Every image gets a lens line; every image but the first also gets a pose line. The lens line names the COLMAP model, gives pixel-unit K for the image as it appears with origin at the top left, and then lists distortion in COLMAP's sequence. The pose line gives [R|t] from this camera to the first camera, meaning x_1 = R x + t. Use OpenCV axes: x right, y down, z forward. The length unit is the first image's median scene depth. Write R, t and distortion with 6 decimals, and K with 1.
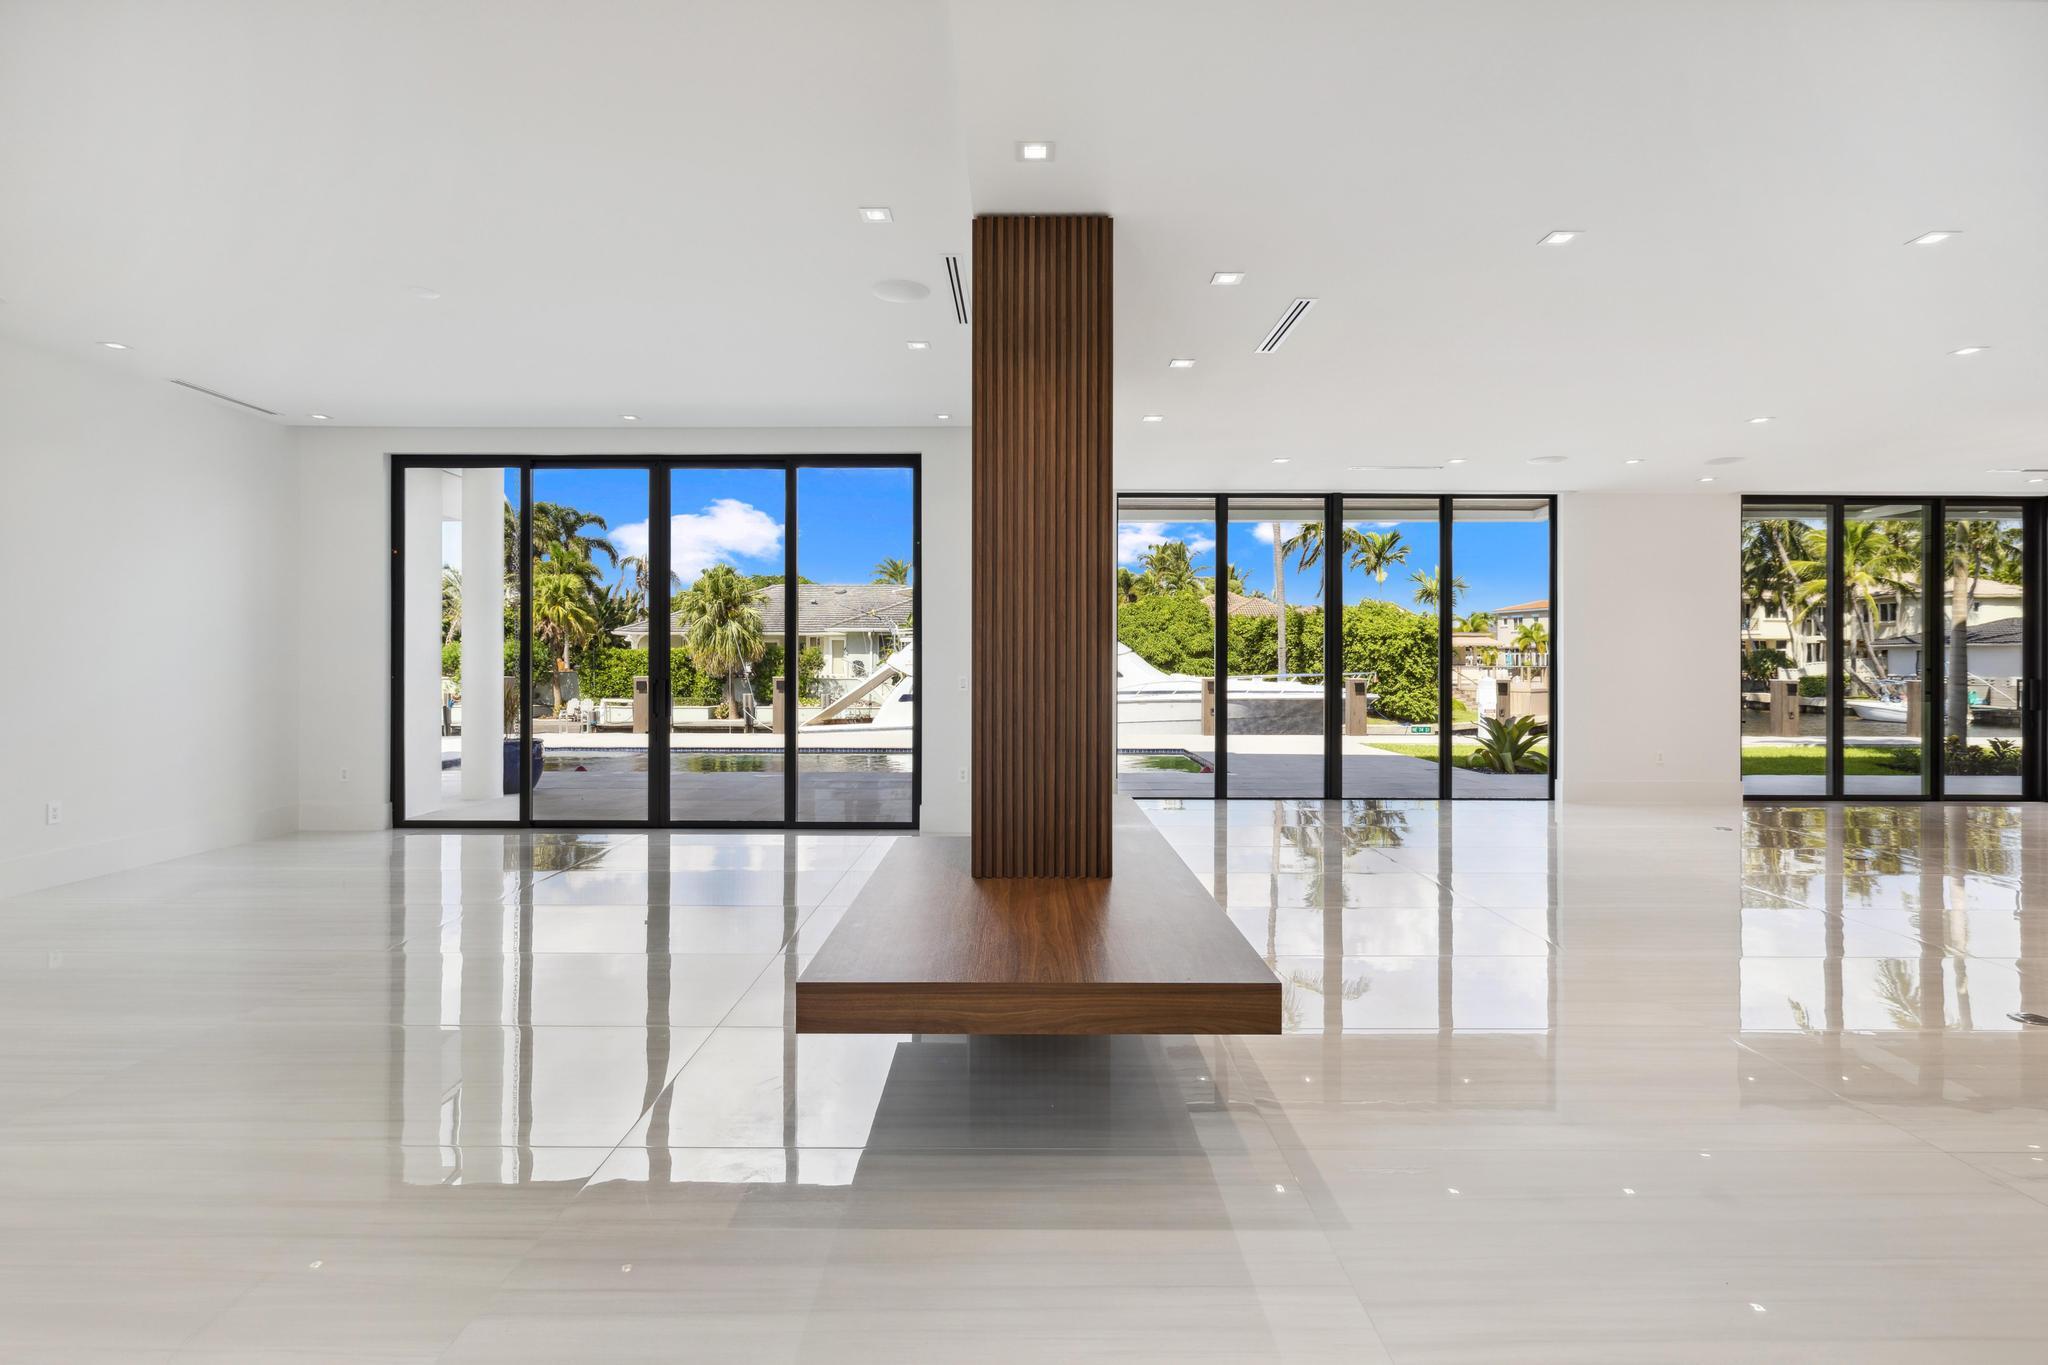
lens RADIAL K [[974.7, 0, 987.8], [0, 974.7, 667.5], [0, 0, 1]] dist [0.007956, -0.002828]
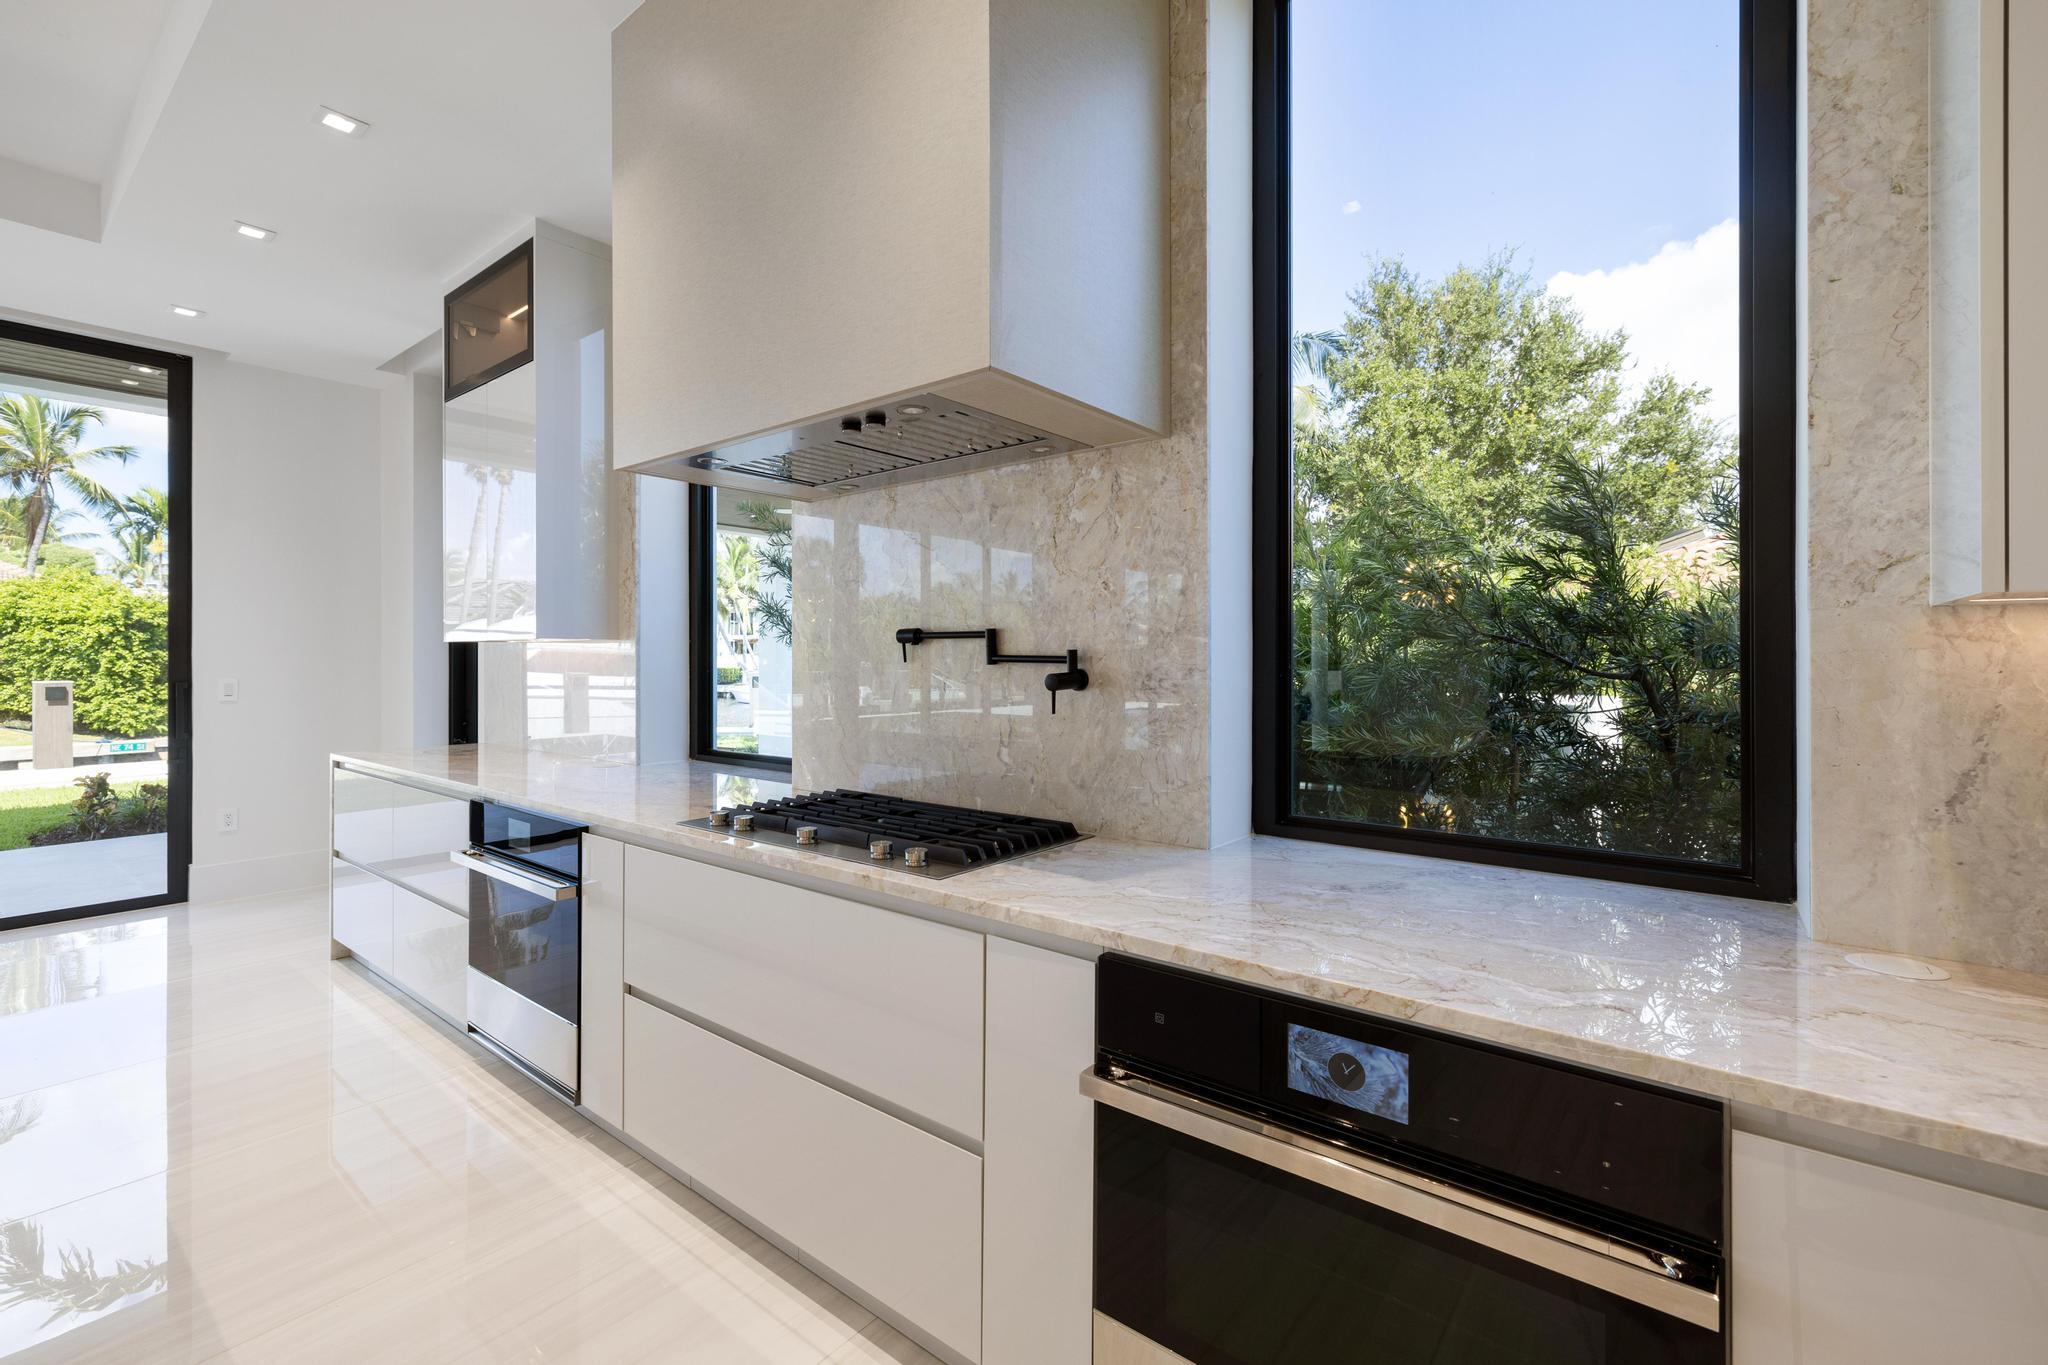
lens RADIAL K [[891.3, 0, 994.2], [0, 891.3, 662.5], [0, 0, 1]] dist [0.011147, 0.001093]
pose [[0.618807, -0.005447, 0.785524, 0.313940], [0.005704, 0.999981, 0.002441, 0.000924], [-0.785522, 0.002970, 0.618827, 0.064227]]
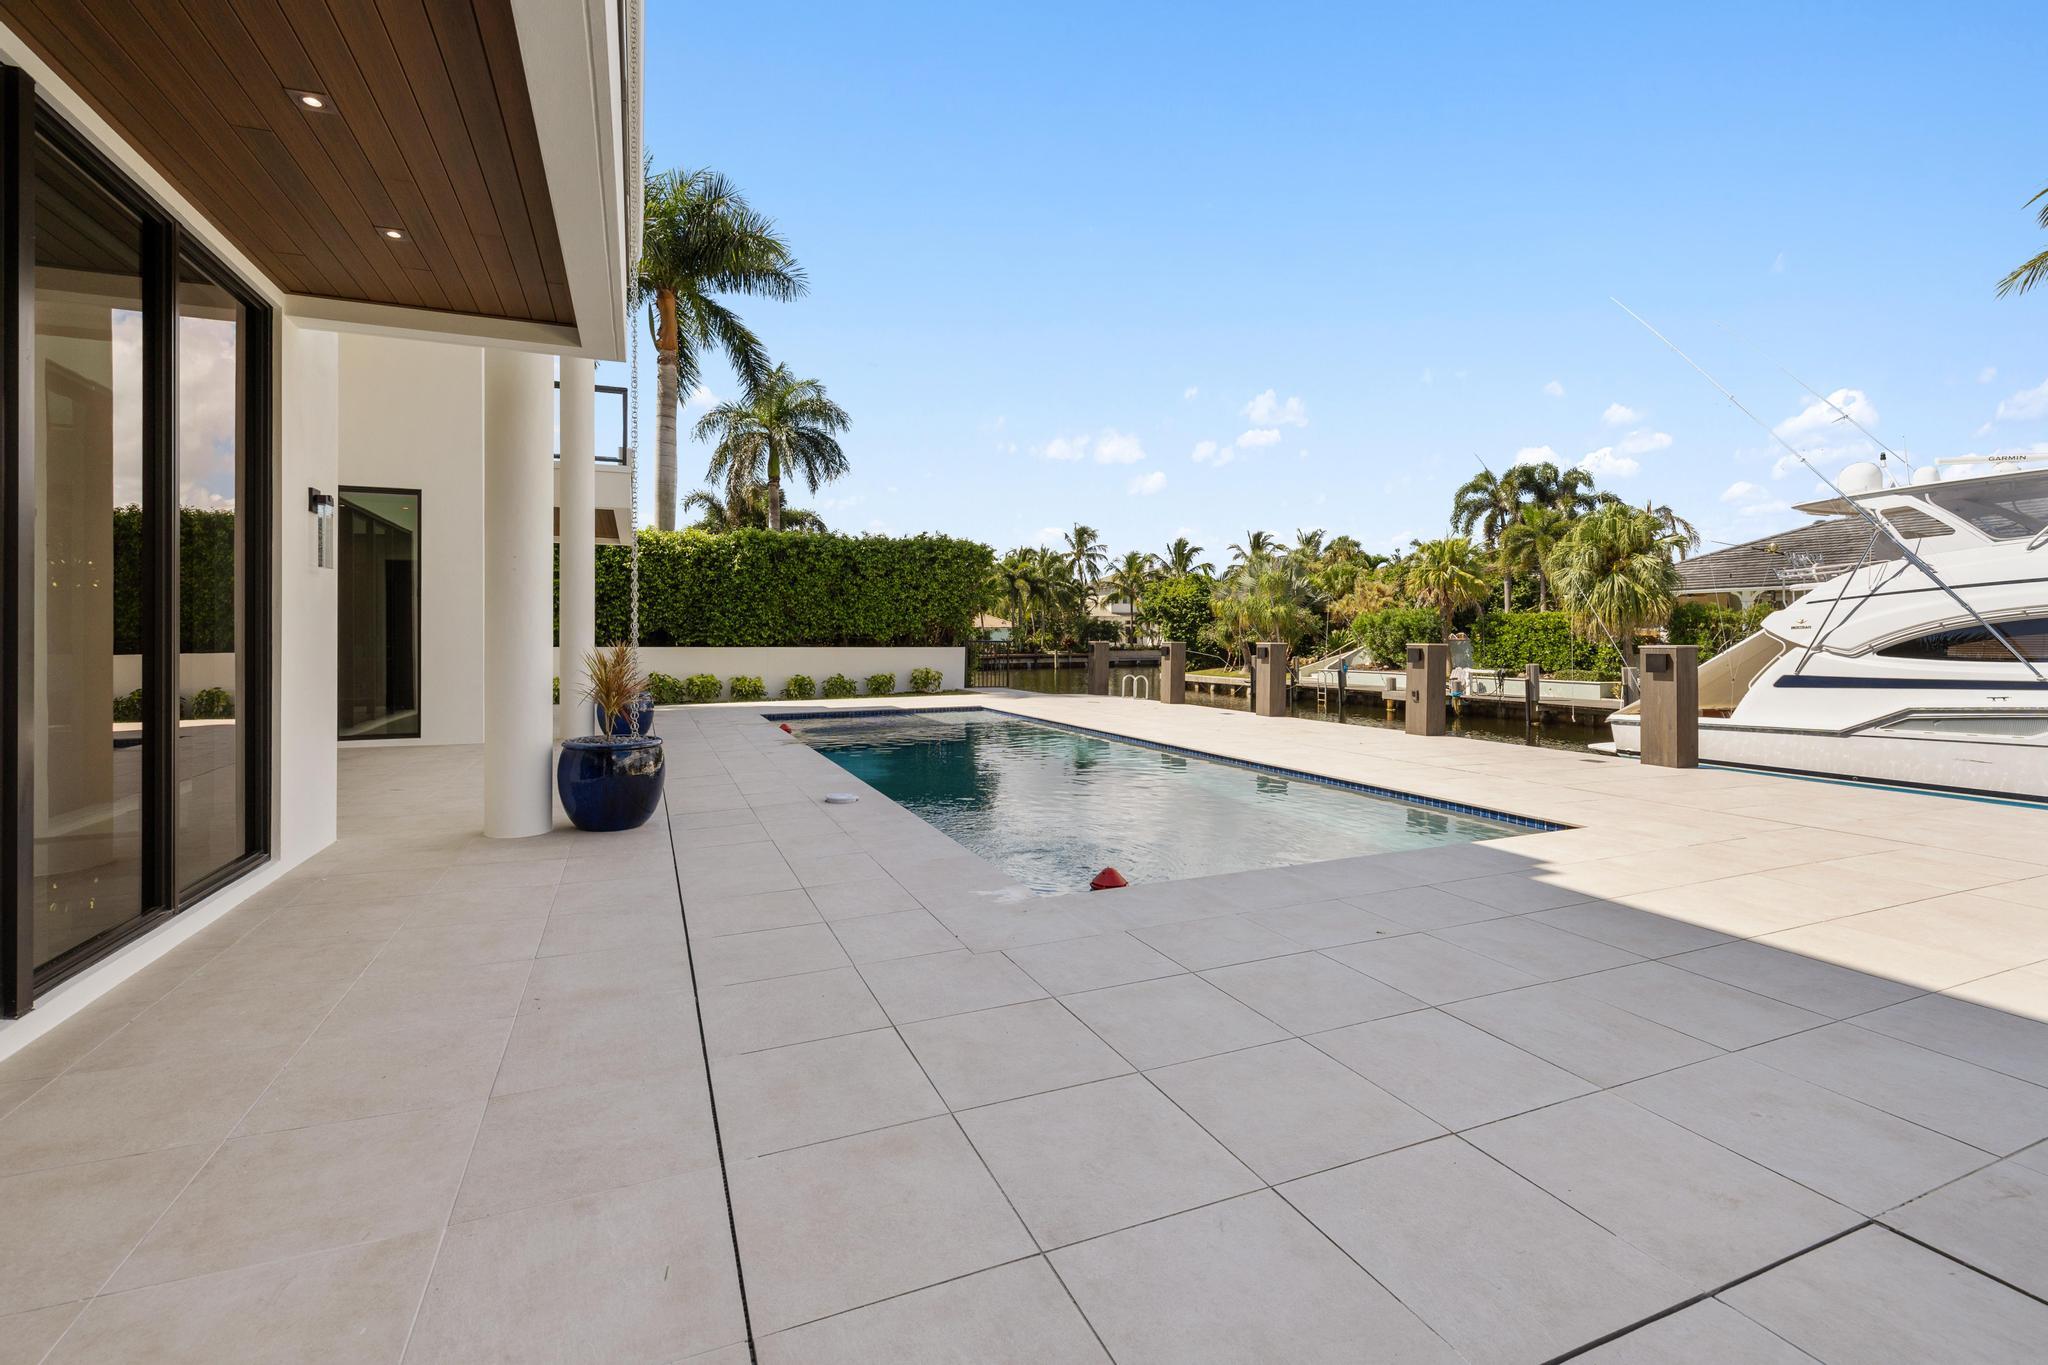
lens RADIAL K [[891.3, 0, 1019.8], [0, 891.3, 634.4], [0, 0, 1]] dist [0.011147, 0.001093]
pose [[0.416576, -0.004814, -0.909088, 0.195862], [0.000582, 0.999987, -0.005029, 0.003607], [0.909101, 0.001566, 0.416574, 0.268661]]
